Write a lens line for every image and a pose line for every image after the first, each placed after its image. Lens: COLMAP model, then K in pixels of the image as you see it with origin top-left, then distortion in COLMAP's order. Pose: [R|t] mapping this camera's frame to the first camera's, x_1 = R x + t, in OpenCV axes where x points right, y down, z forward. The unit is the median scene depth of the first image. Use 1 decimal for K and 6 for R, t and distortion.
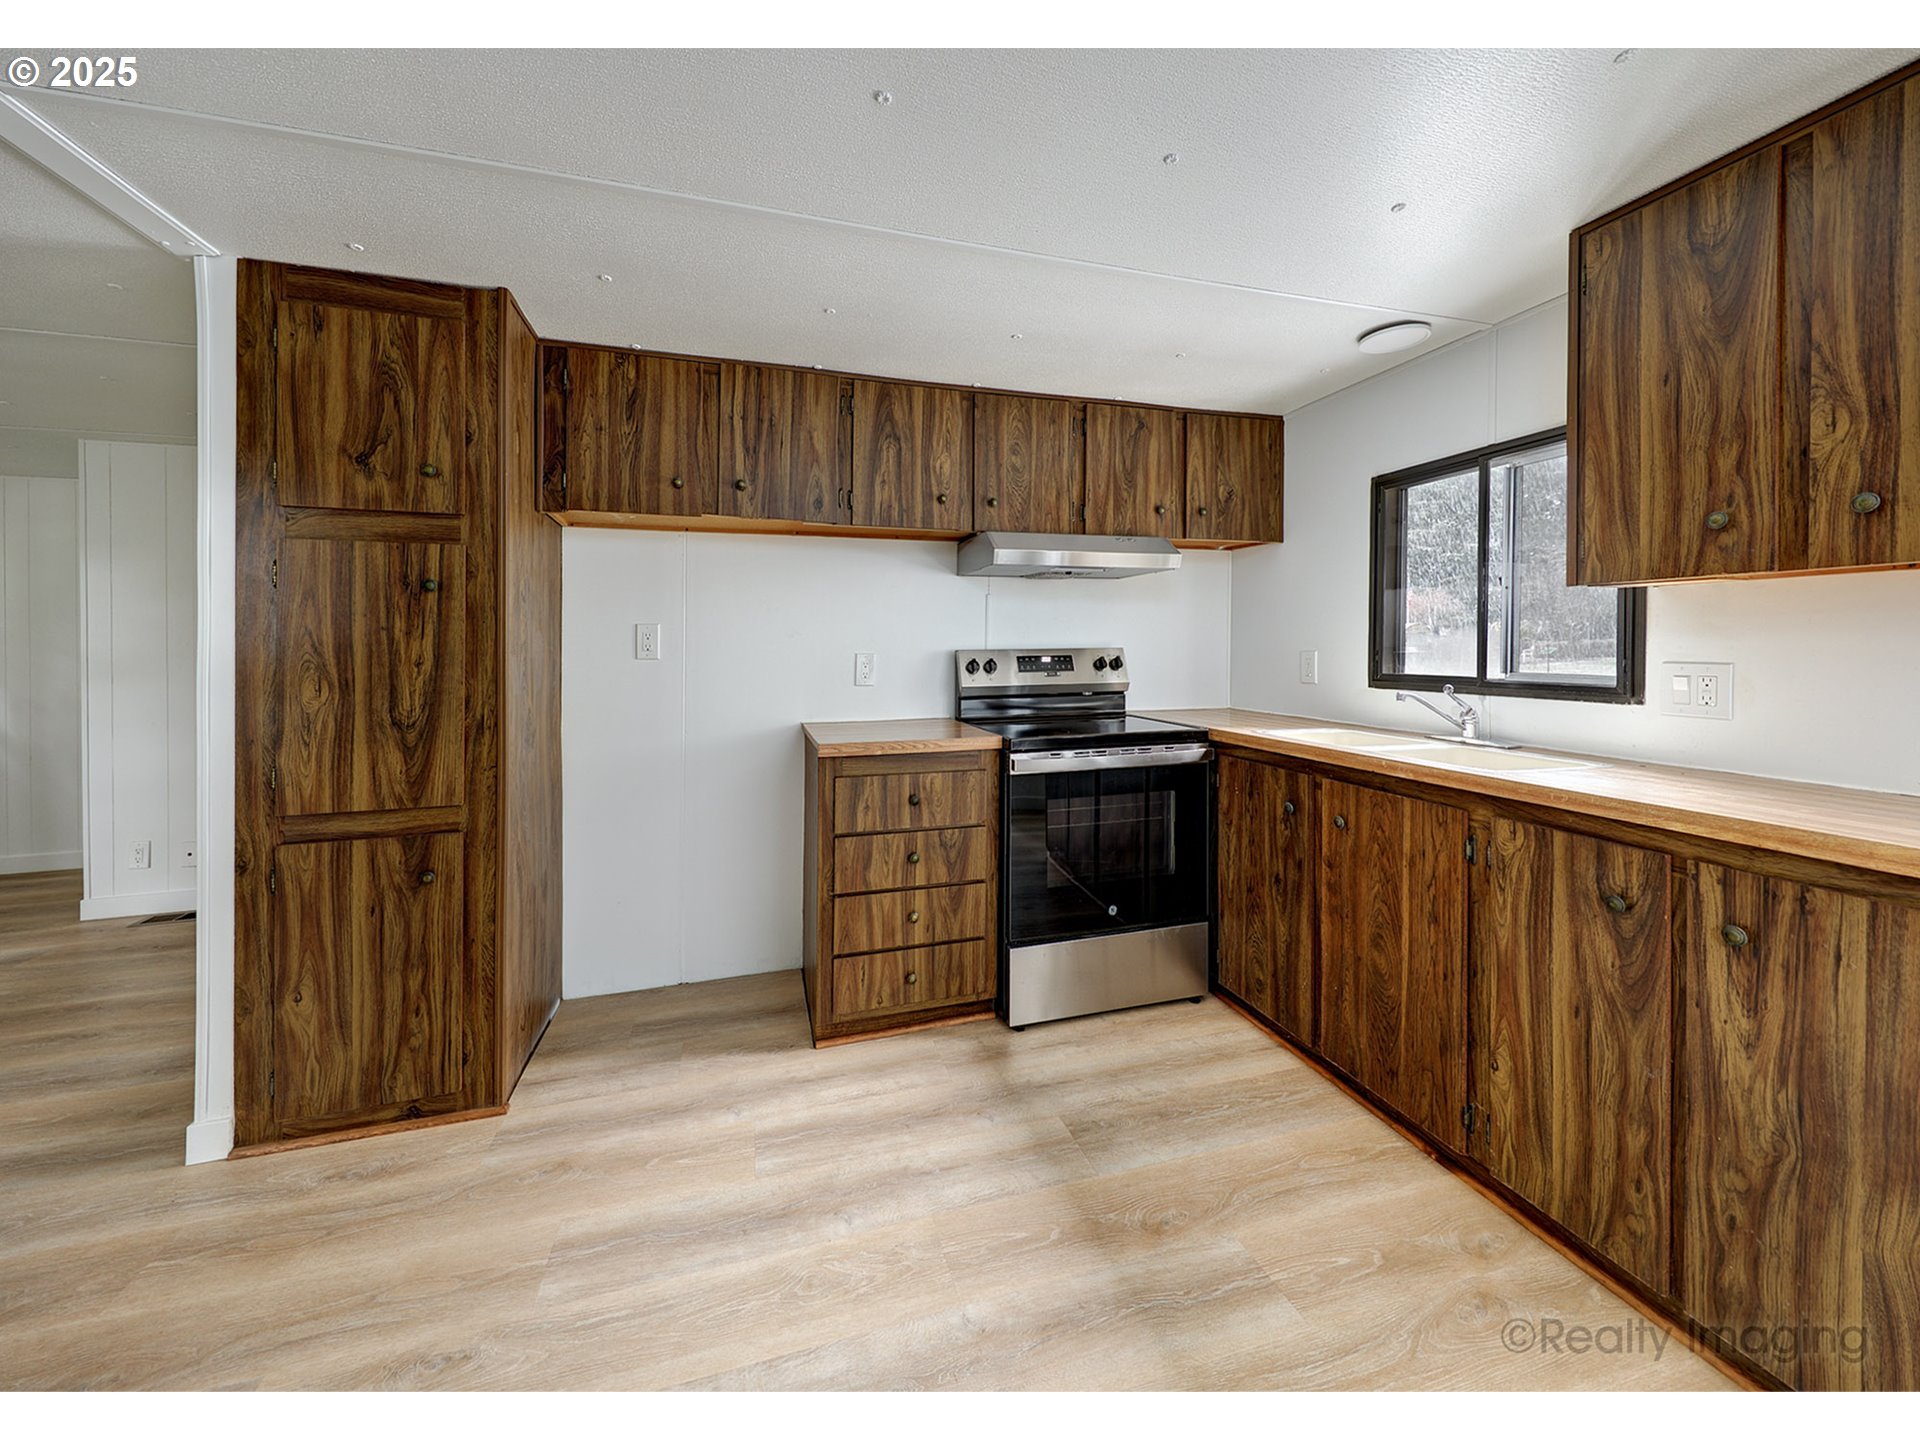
lens RADIAL K [[726.3, 0, 960.1], [0, 726.3, 654.7], [0, 0, 1]] dist [0.015475, -0.000557]
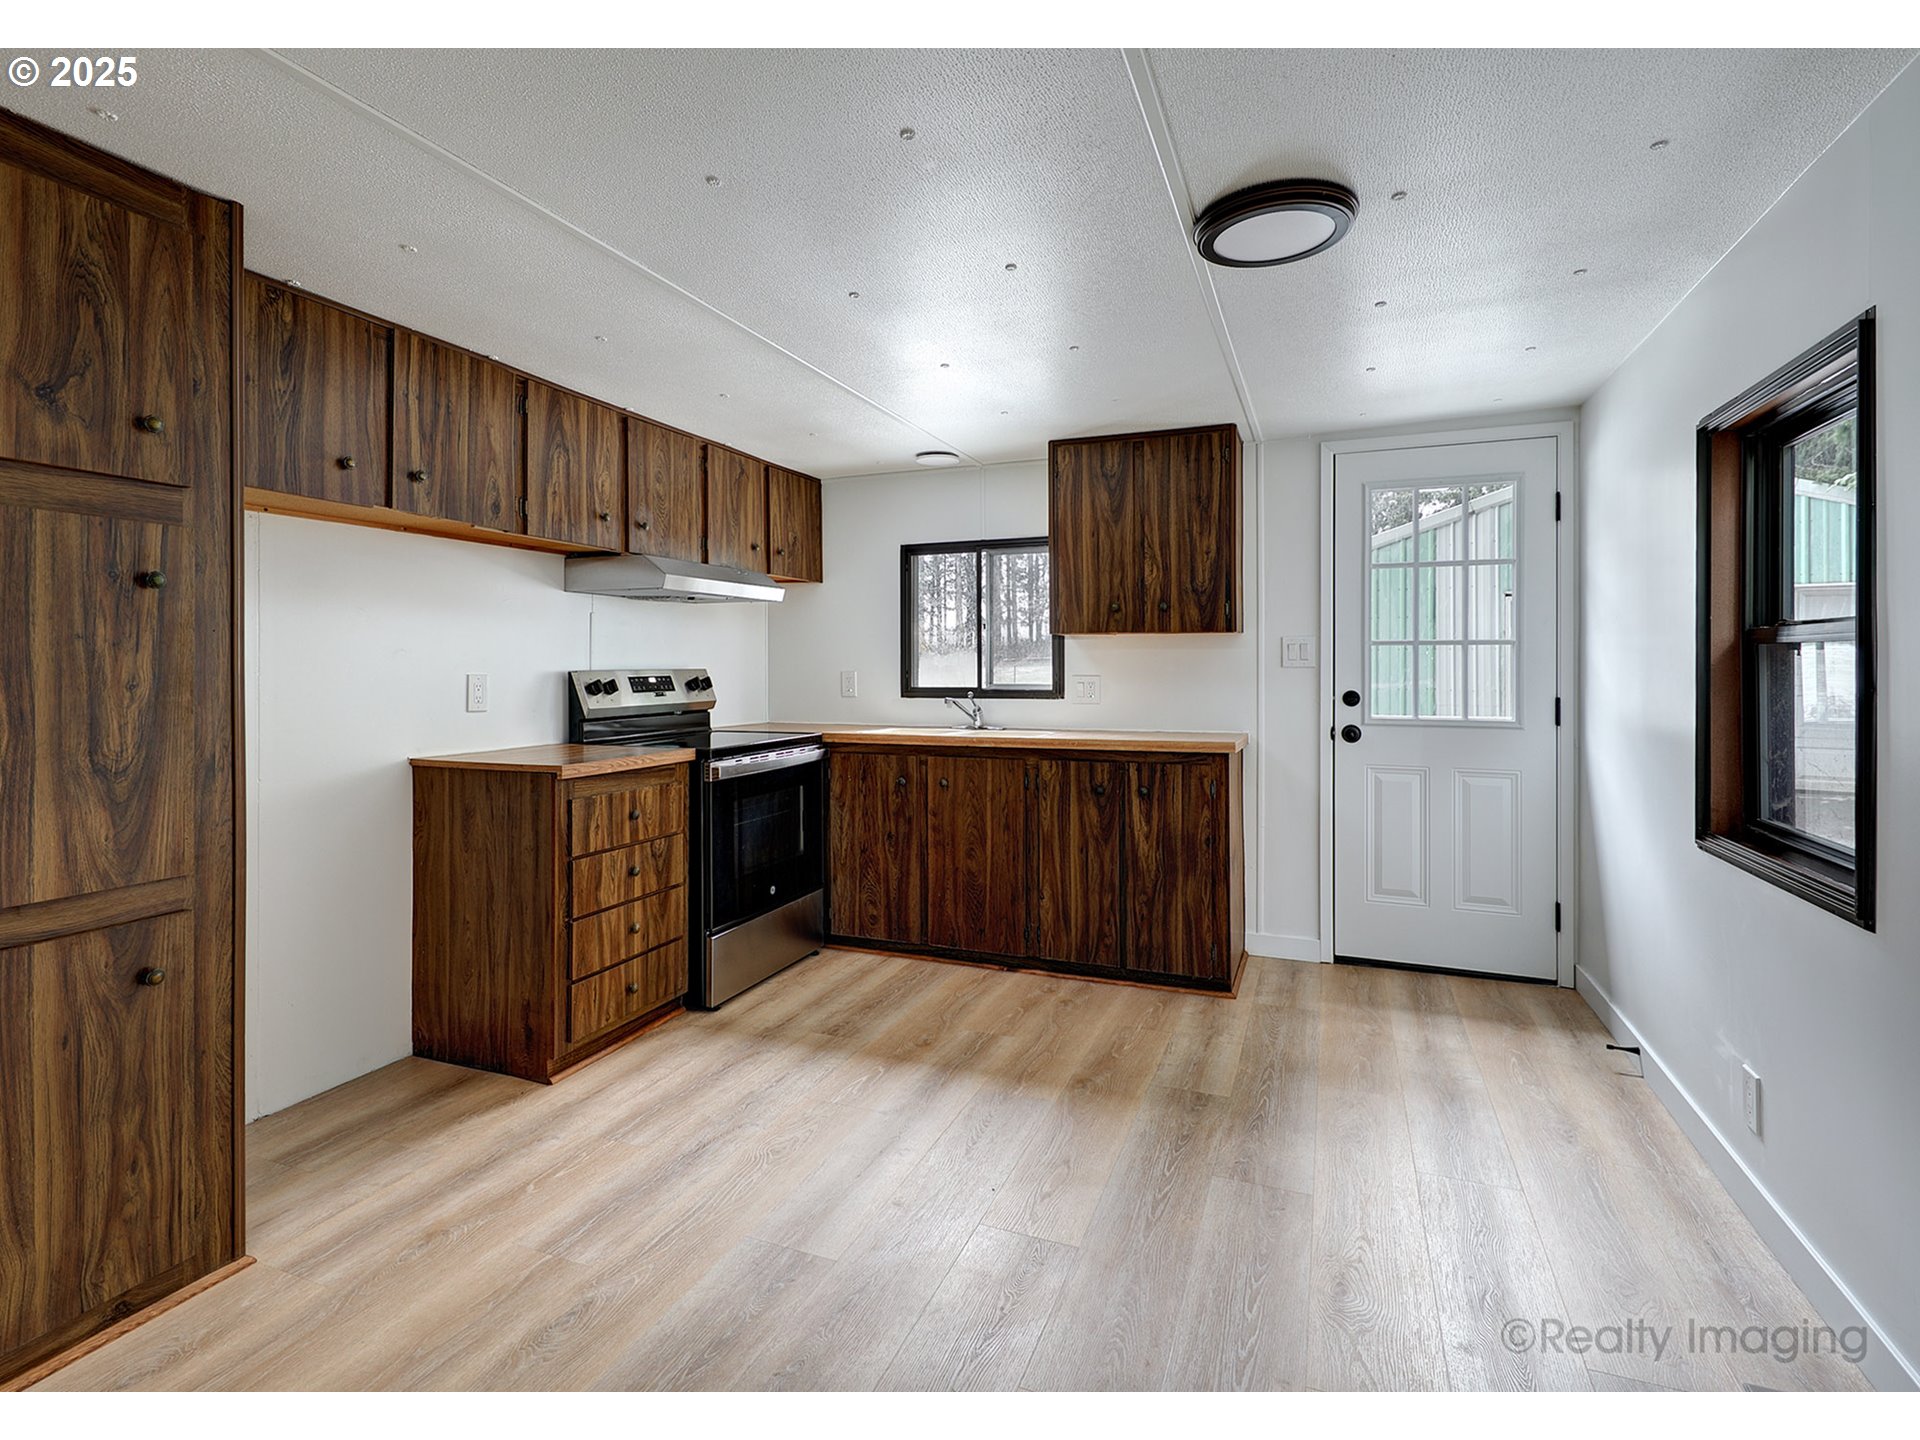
lens RADIAL K [[924.0, 0, 959.8], [0, 924.0, 665.9], [0, 0, 1]] dist [0.002211, 0.000139]
pose [[0.620964, 0.004260, 0.783827, -0.920986], [0.008870, 0.999883, -0.012461, 0.010445], [-0.783789, 0.014690, 0.620854, -0.206284]]
